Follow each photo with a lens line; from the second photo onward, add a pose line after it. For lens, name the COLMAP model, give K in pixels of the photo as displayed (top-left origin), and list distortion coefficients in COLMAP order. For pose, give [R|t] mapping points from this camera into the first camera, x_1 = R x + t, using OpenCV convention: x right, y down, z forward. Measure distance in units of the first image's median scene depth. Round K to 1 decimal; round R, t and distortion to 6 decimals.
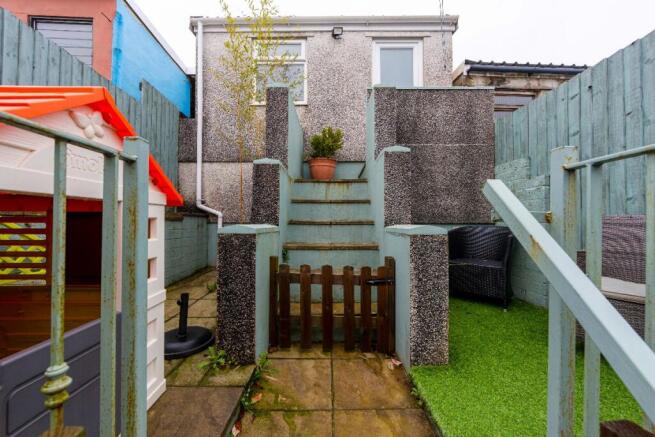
lens RADIAL K [[265.5, 0, 329.2], [0, 265.5, 223.0], [0, 0, 1]] dist [0.011416, 0.000645]
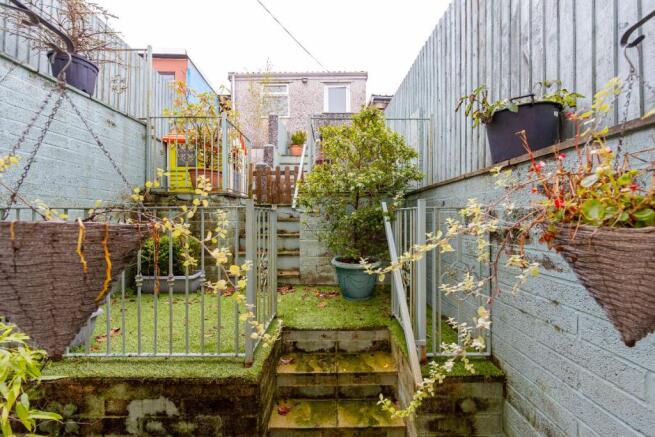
lens RADIAL K [[265.5, 0, 329.3], [0, 265.5, 220.3], [0, 0, 1]] dist [0.011416, 0.000645]
pose [[0.999930, -0.005762, -0.010359, 0.425551], [0.005794, 0.999978, 0.003107, 0.556190], [0.010341, -0.003167, 0.999942, -1.780157]]
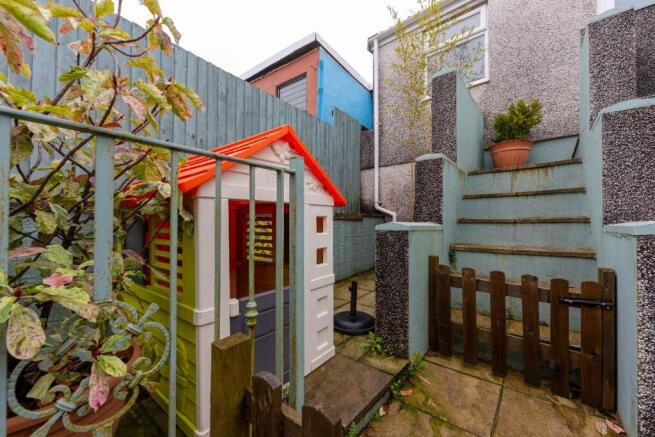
lens RADIAL K [[265.5, 0, 315.4], [0, 265.5, 225.8], [0, 0, 1]] dist [0.011416, 0.000645]
pose [[0.763349, 0.005946, -0.645959, 0.083576], [-0.001427, 0.999971, 0.007518, 0.010971], [0.645985, -0.004818, 0.763335, 0.002062]]
